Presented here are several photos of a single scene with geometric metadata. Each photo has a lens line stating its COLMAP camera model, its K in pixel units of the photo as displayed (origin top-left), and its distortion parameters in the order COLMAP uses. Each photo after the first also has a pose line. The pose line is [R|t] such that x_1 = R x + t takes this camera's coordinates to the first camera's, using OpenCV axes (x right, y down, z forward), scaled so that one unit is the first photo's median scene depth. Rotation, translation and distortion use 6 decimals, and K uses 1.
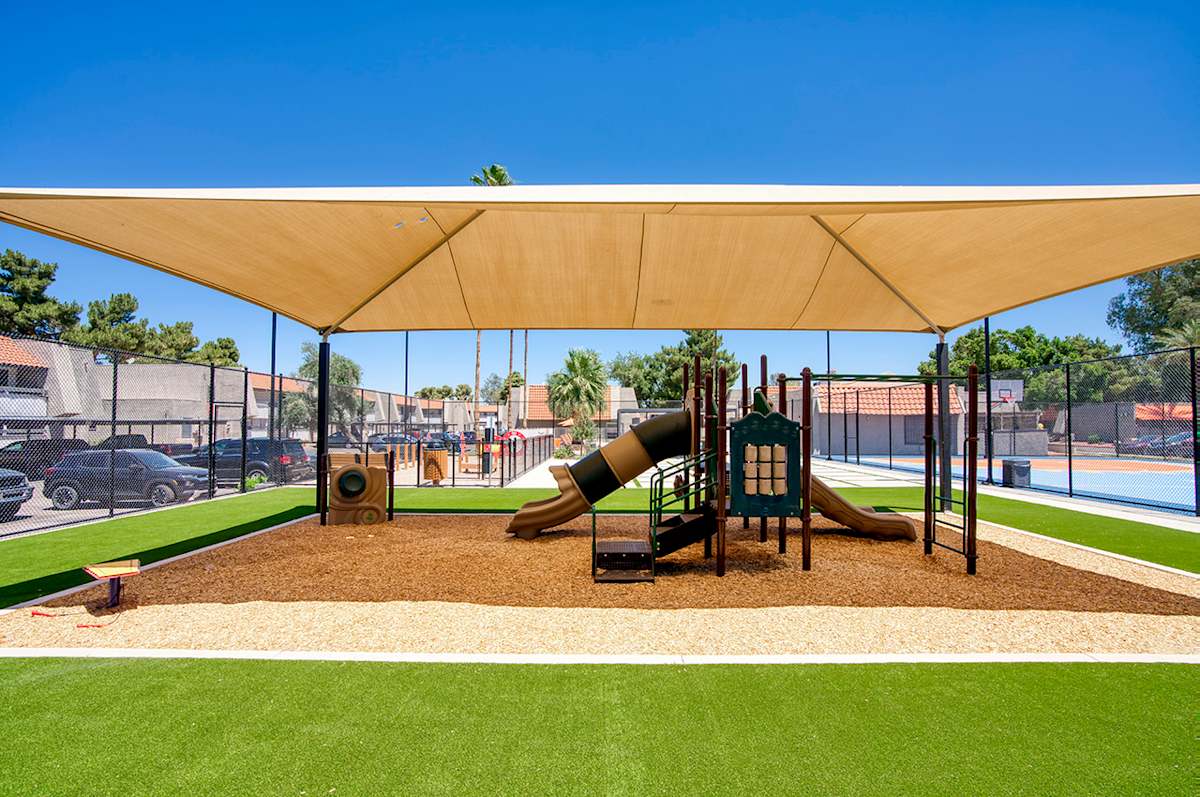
lens RADIAL K [[616.3, 0, 600.0], [0, 616.3, 398.5], [0, 0, 1]] dist [0.003823, 0.000711]
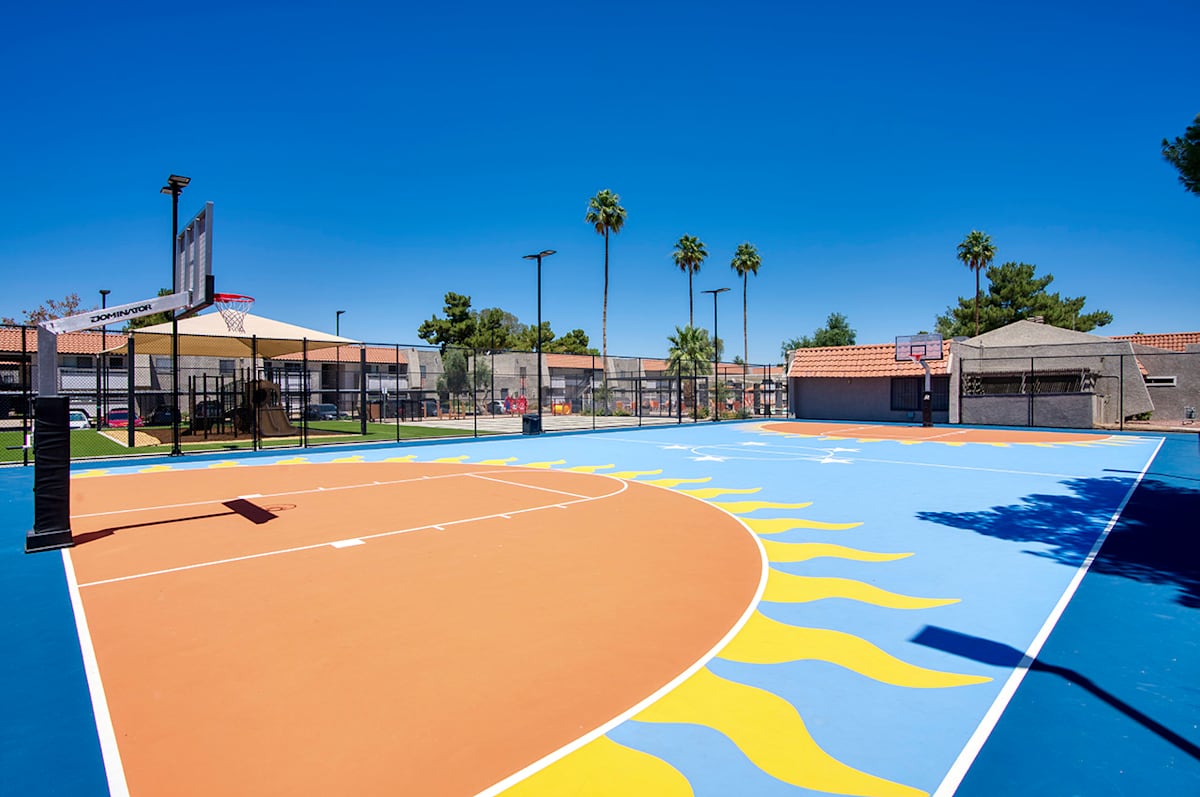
lens RADIAL K [[623.0, 0, 600.0], [0, 623.0, 398.5], [0, 0, 1]] dist [-0.020624, 0.000065]
pose [[0.712879, 0.000294, -0.701287, 0.548808], [0.037551, 0.998549, 0.038591, 0.004612], [0.700281, -0.053845, 0.711834, 0.044515]]
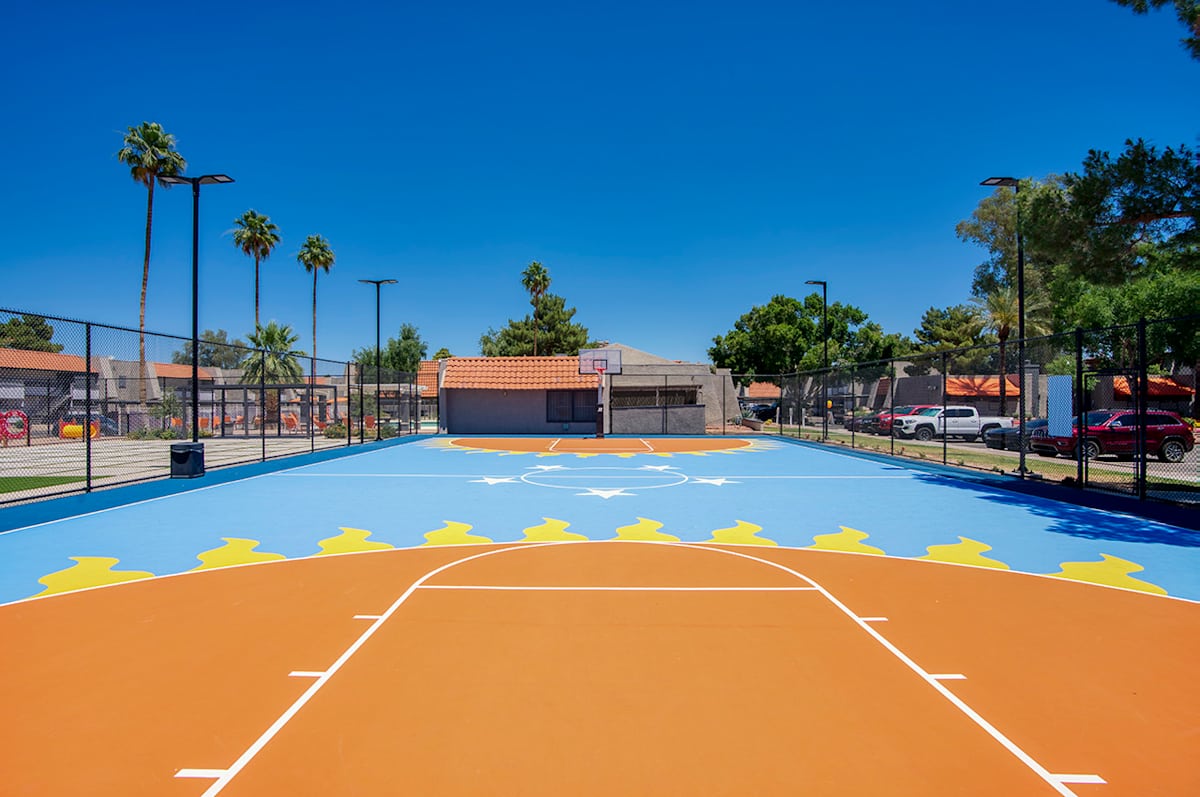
lens RADIAL K [[614.6, 0, 600.0], [0, 614.6, 398.5], [0, 0, 1]] dist [-0.020142, 0.000553]
pose [[0.999967, -0.007674, -0.002689, 0.382834], [0.007768, 0.999285, 0.037002, 0.004346], [0.002403, -0.037021, 0.999312, 0.067475]]
